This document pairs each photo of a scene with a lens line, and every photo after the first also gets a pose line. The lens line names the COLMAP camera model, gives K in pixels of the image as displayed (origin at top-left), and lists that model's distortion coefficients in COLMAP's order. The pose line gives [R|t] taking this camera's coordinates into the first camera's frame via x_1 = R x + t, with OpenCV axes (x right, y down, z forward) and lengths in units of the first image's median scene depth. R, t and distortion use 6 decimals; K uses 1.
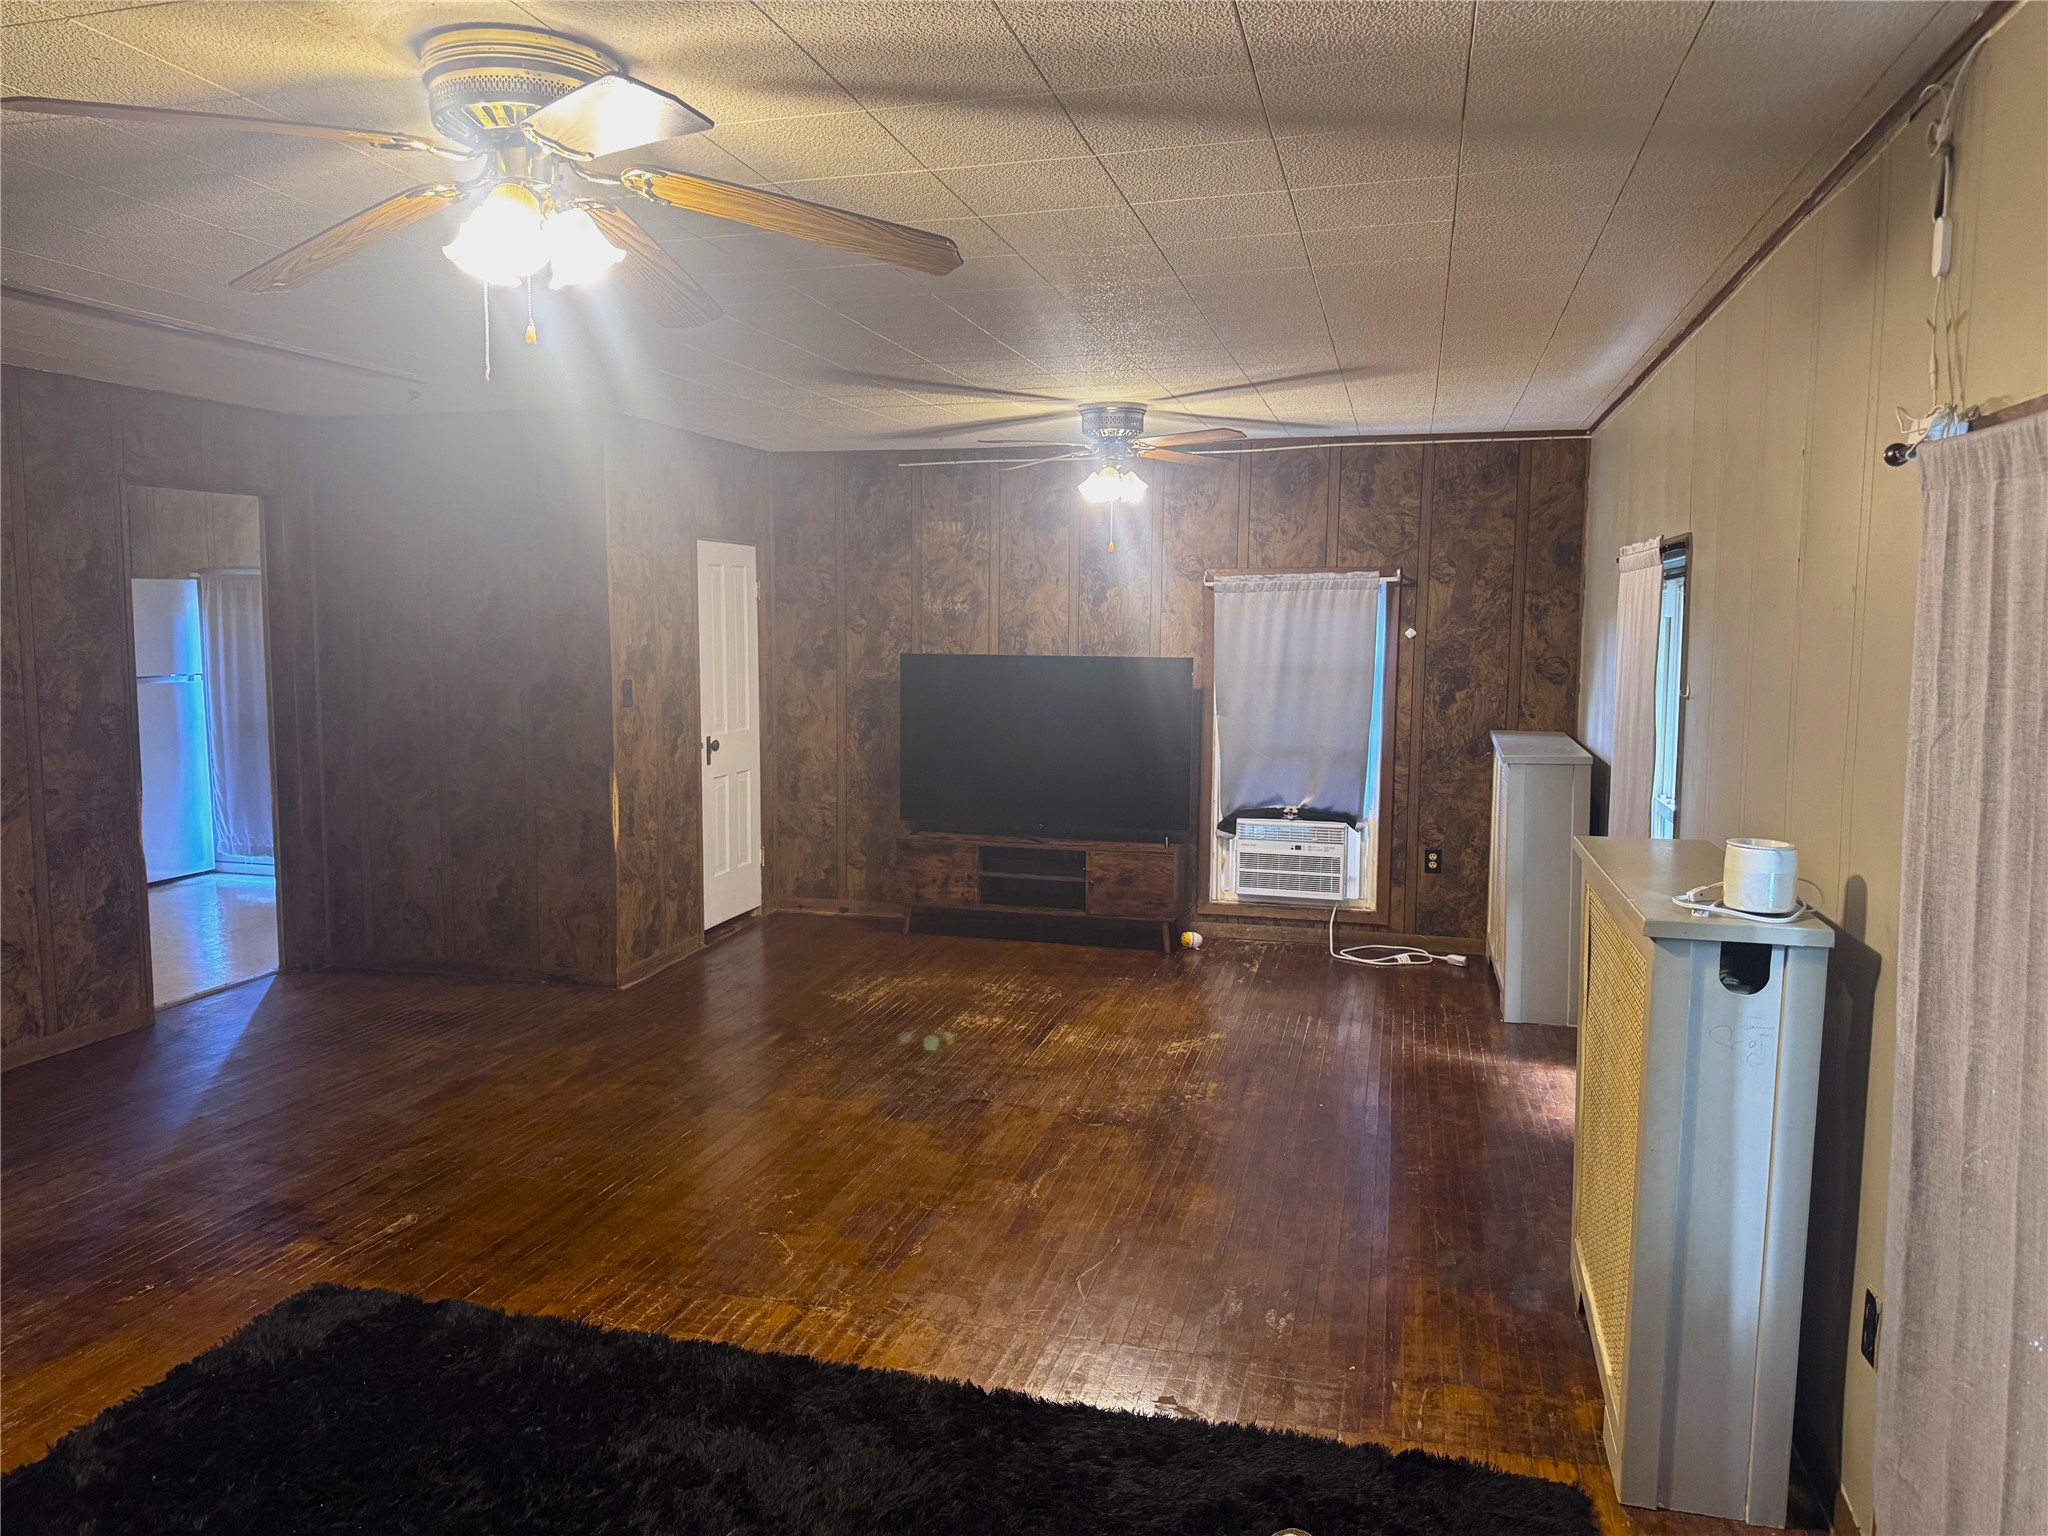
lens RADIAL K [[1450.7, 0, 1020.7], [0, 1450.7, 765.8], [0, 0, 1]] dist [0.041632, -0.063649]
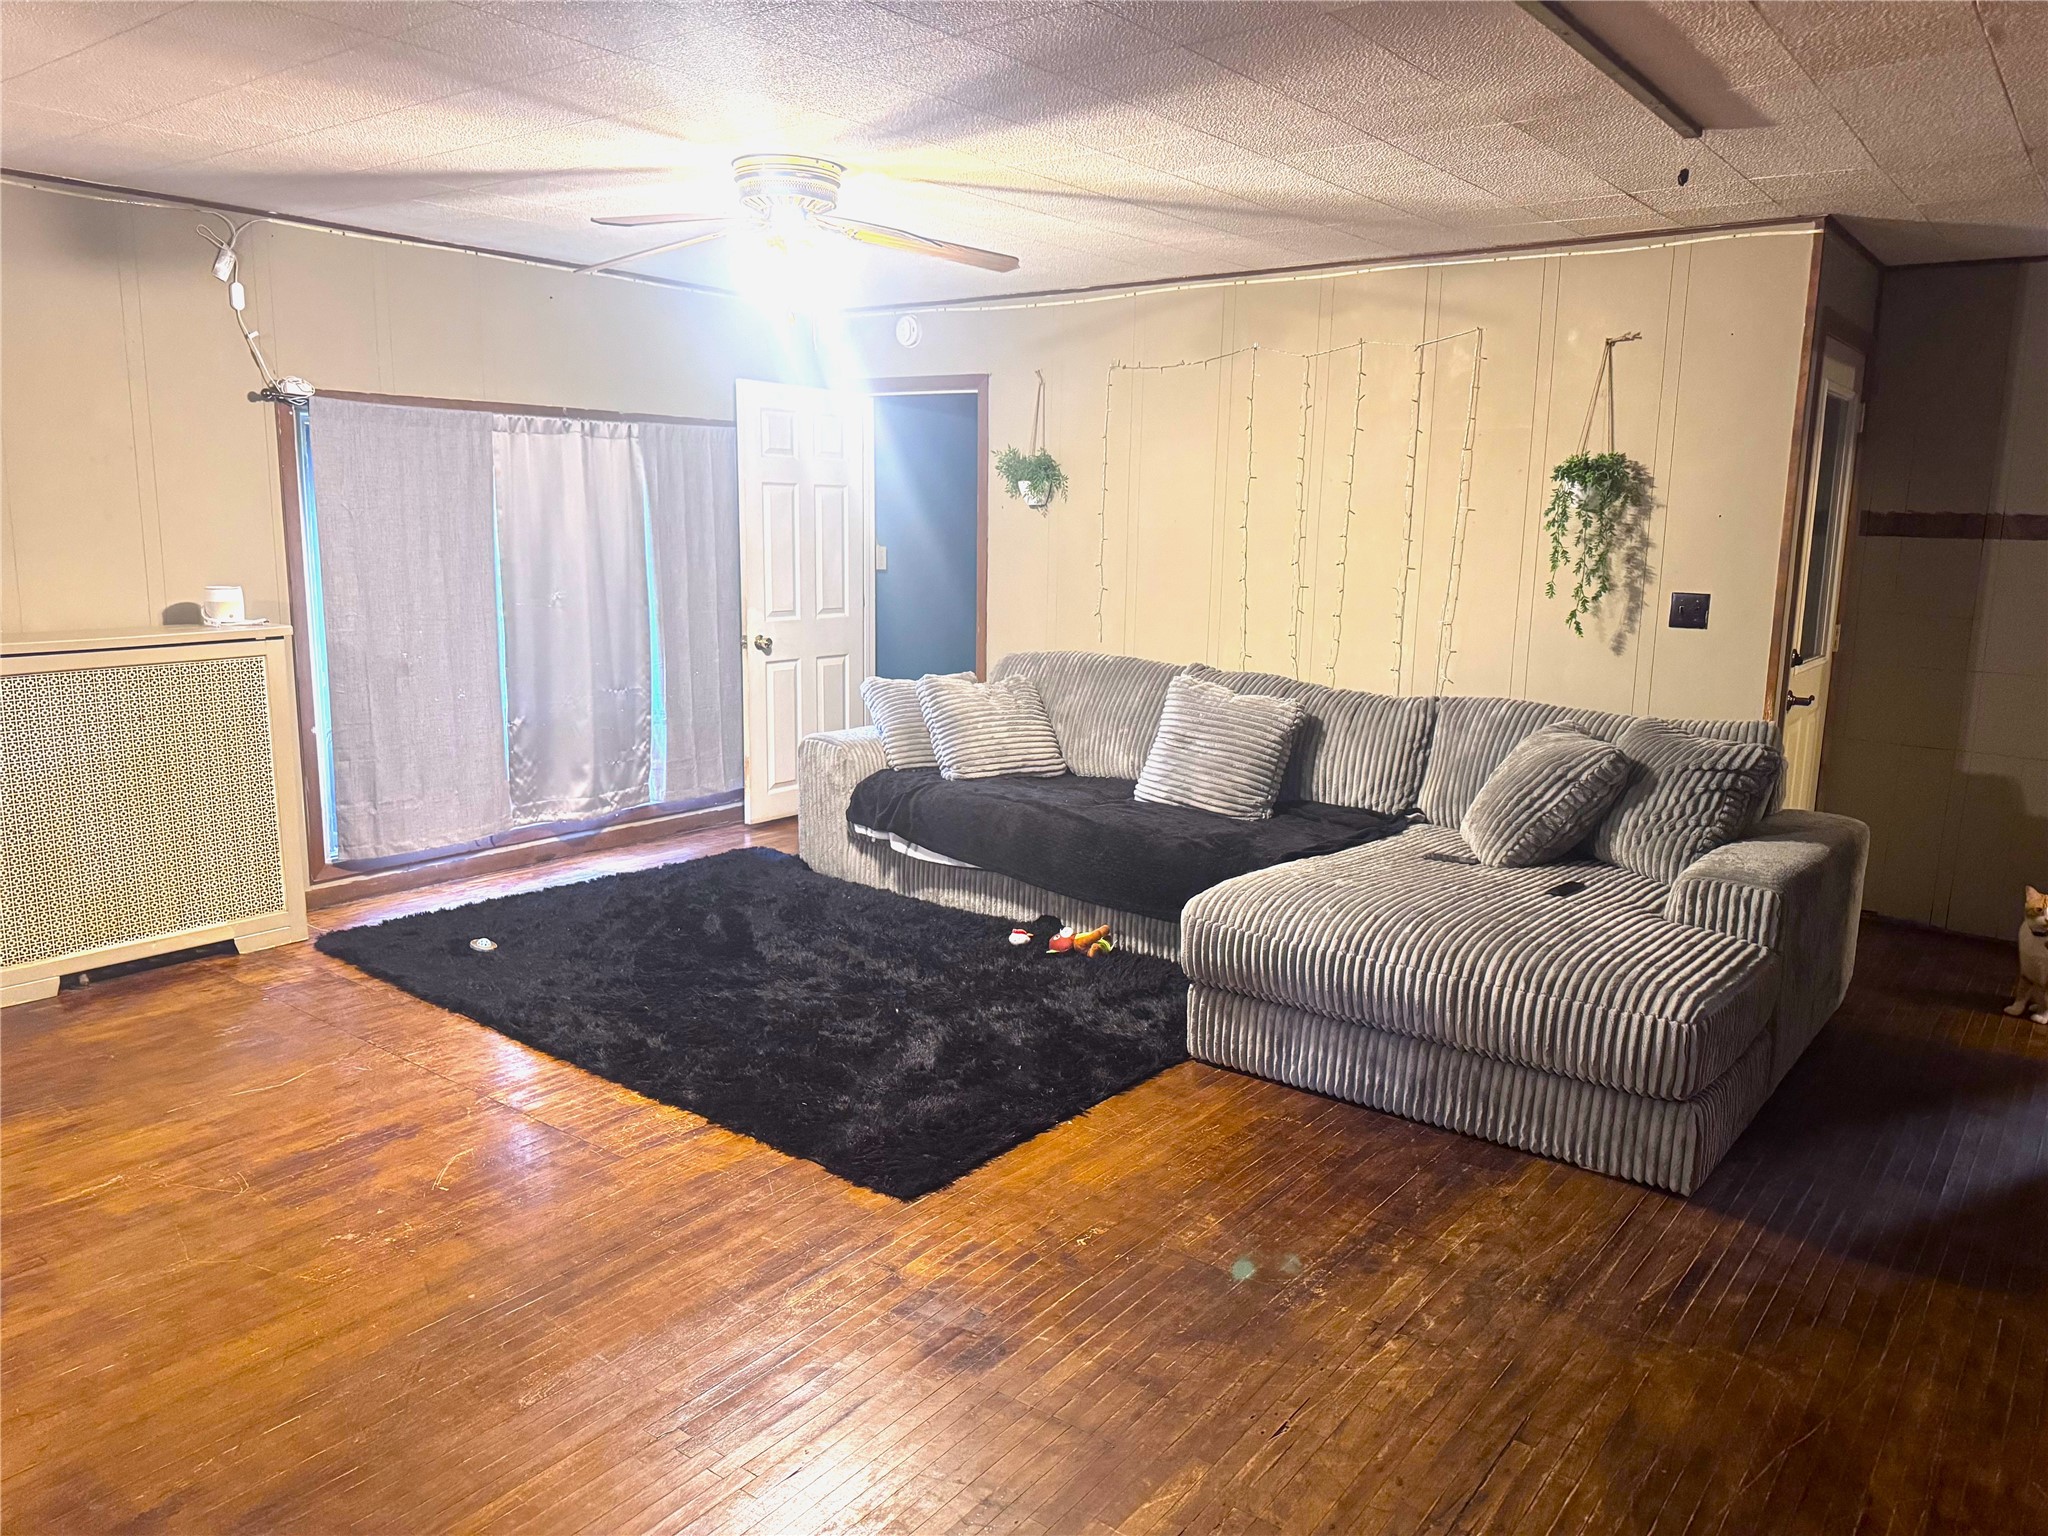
lens RADIAL K [[1450.7, 0, 1021.7], [0, 1450.7, 775.0], [0, 0, 1]] dist [0.041632, -0.063649]
pose [[-0.919593, -0.092351, 0.381863, -0.816918], [0.021722, 0.958541, 0.284127, -0.154620], [-0.392271, 0.269576, -0.879462, 1.599546]]
